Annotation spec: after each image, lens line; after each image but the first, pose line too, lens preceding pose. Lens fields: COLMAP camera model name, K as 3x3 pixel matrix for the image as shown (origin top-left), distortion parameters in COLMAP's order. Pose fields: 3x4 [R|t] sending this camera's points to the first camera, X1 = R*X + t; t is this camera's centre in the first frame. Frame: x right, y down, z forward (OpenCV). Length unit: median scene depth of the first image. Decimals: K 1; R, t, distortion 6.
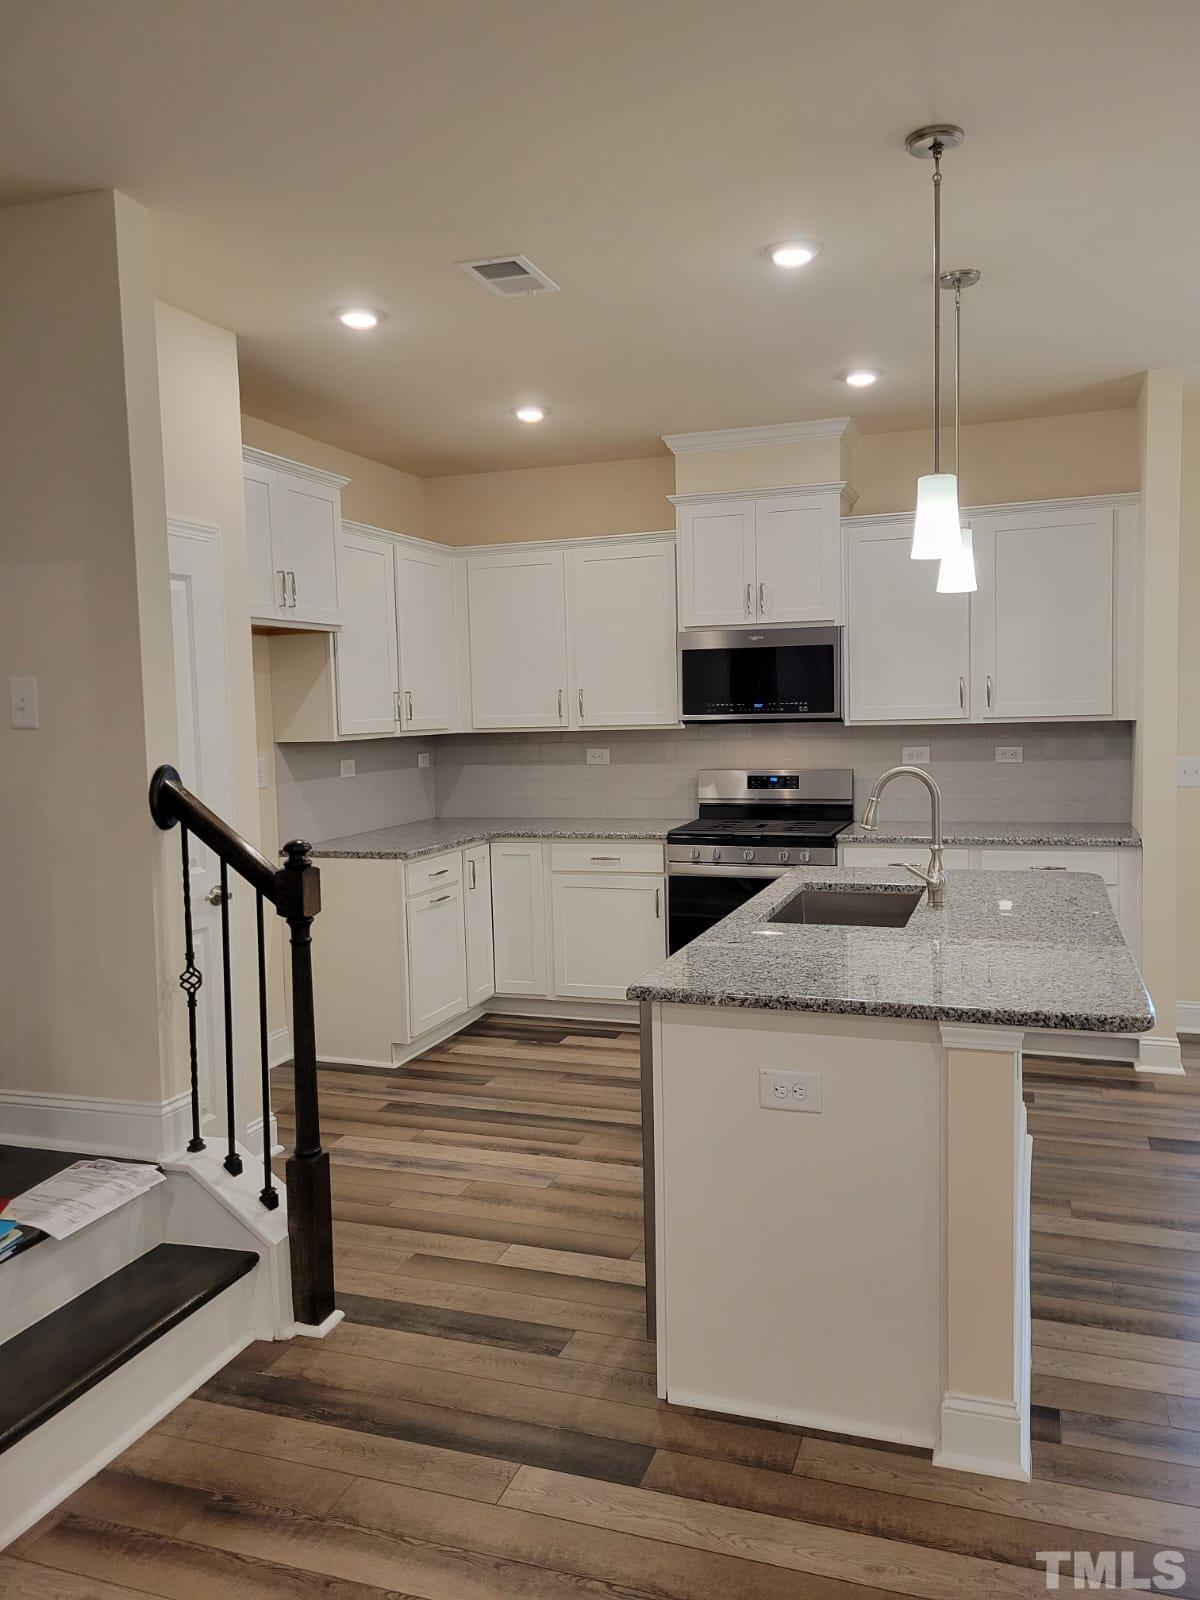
lens RADIAL K [[1201.0, 0, 600.0], [0, 1201.0, 800.0], [0, 0, 1]] dist [0.076647, -0.077691]
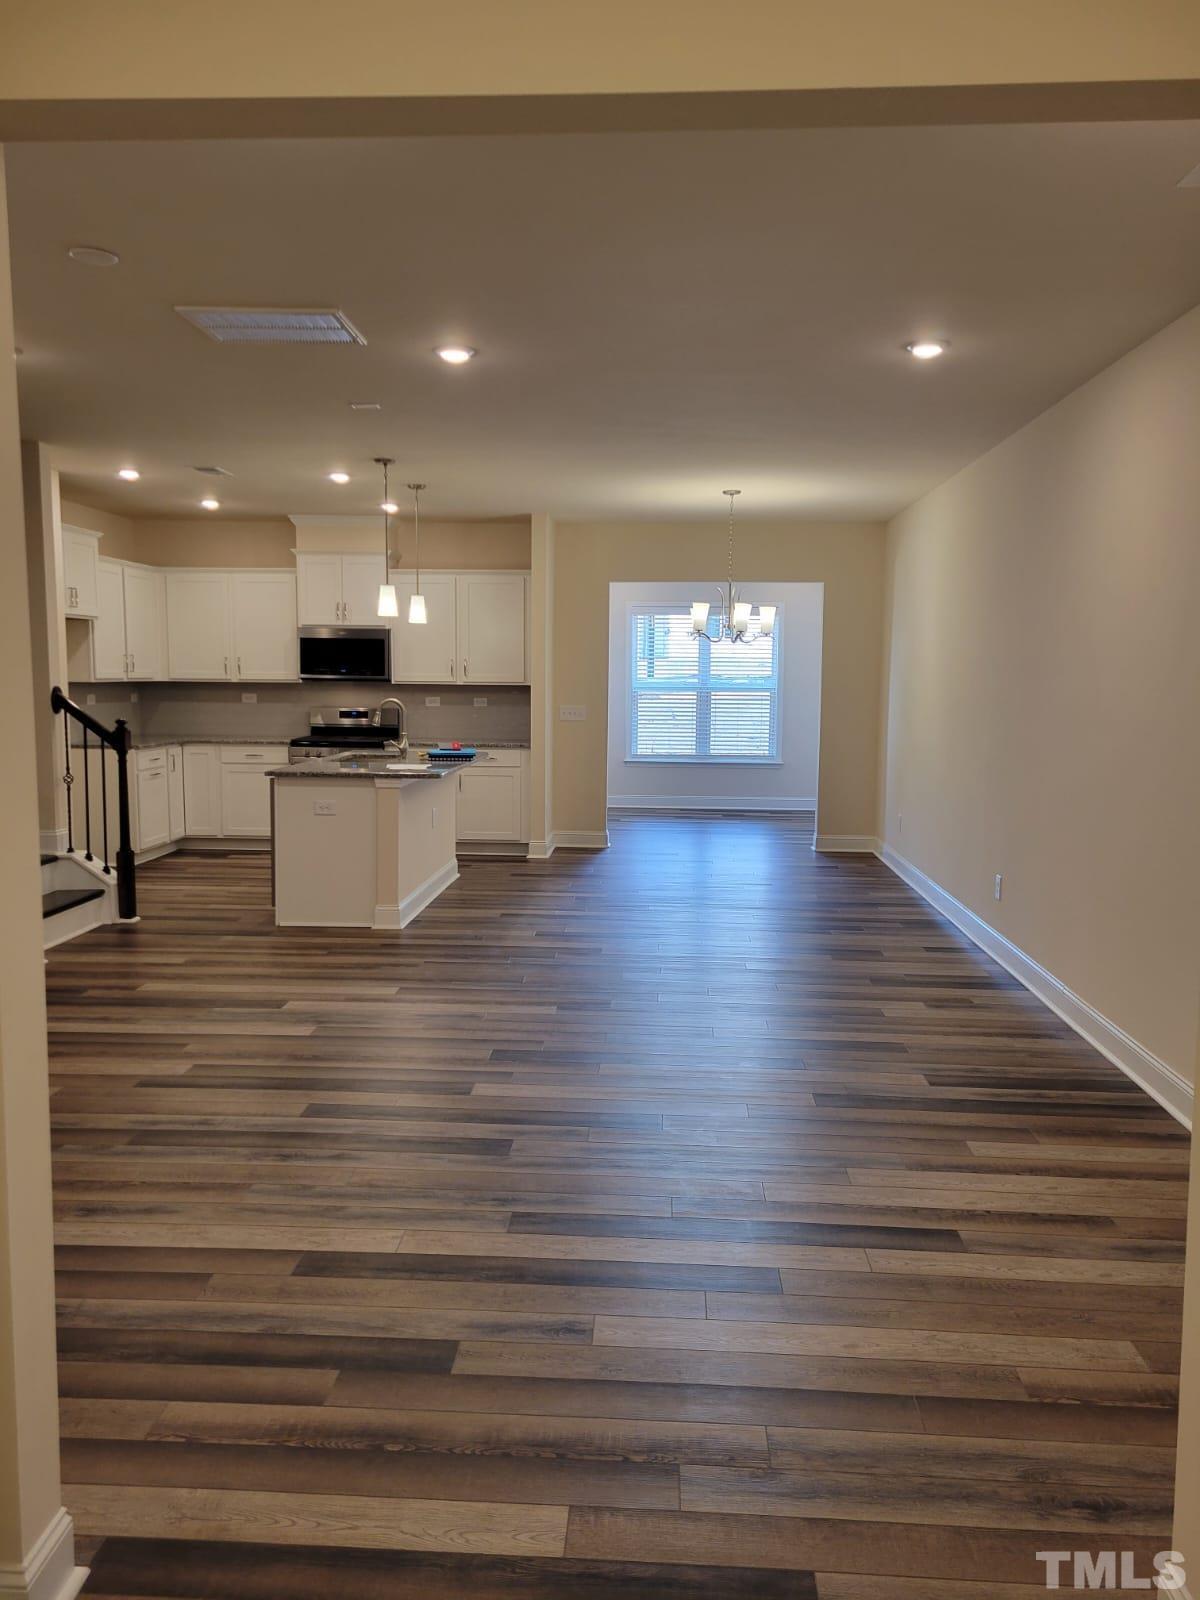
lens RADIAL K [[1201.0, 0, 600.0], [0, 1201.0, 800.0], [0, 0, 1]] dist [0.076647, -0.077691]
pose [[0.959016, 0.004141, 0.283321, -0.010997], [-0.011605, 0.999628, 0.024672, 0.067346], [-0.283114, -0.026949, 0.958708, -0.861995]]
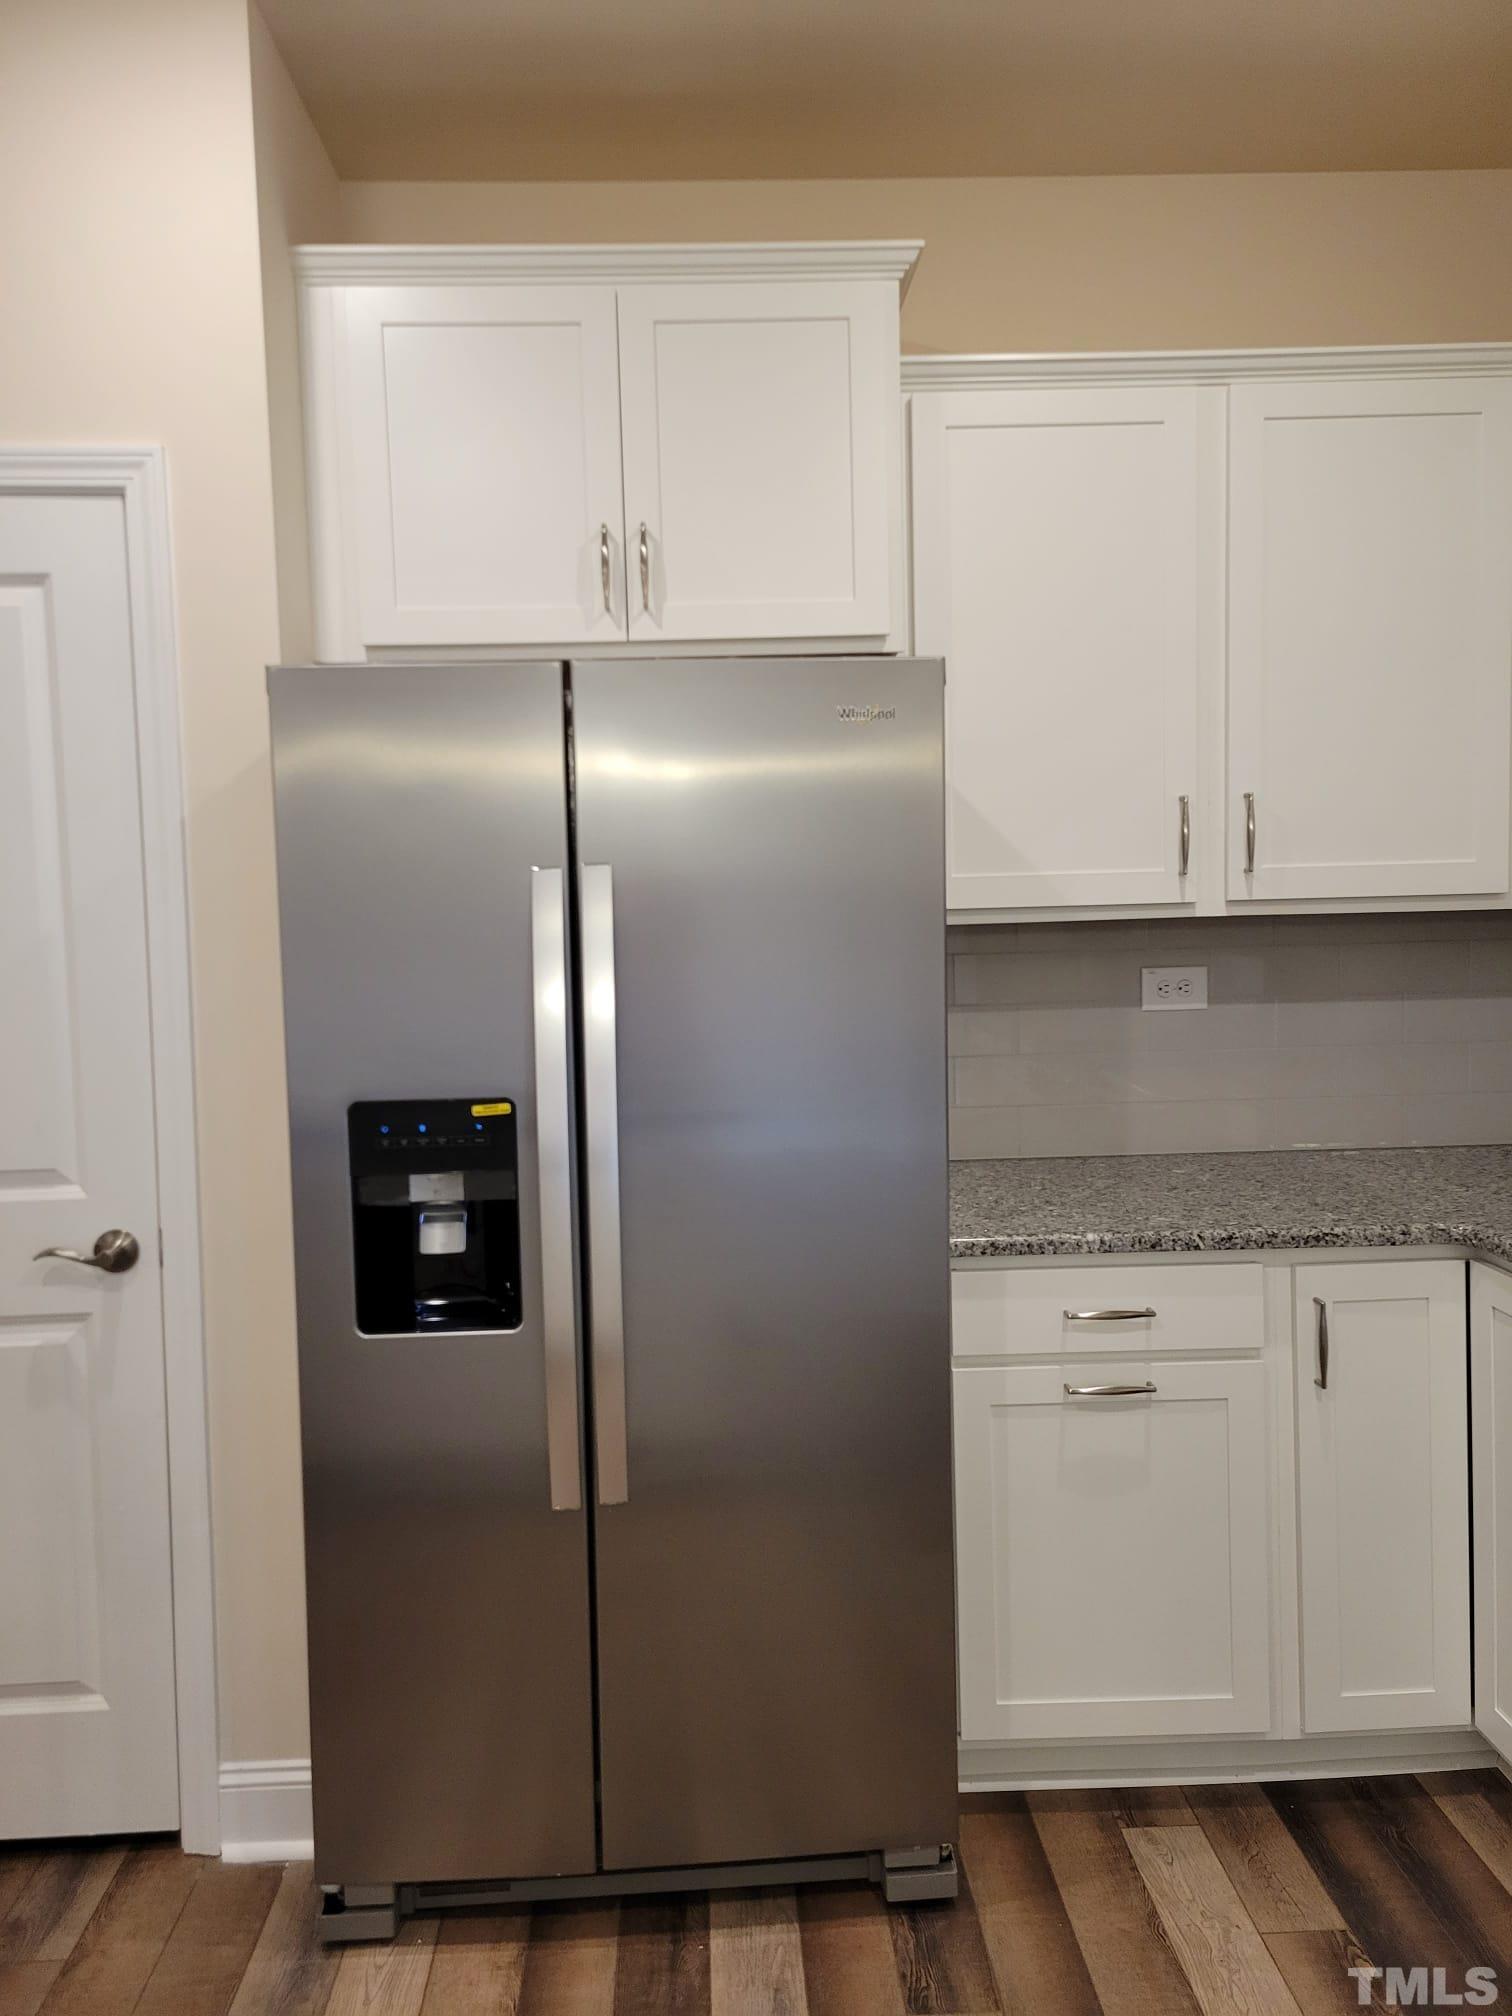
lens RADIAL K [[1513.3, 0, 756.0], [0, 1513.3, 1008.0], [0, 0, 1]] dist [0.076647, -0.077691]
pose [[0.358785, 0.080269, -0.929963, 0.225655], [-0.044221, 0.996639, 0.068963, -0.051920], [0.932372, 0.016381, 0.361128, 0.729170]]
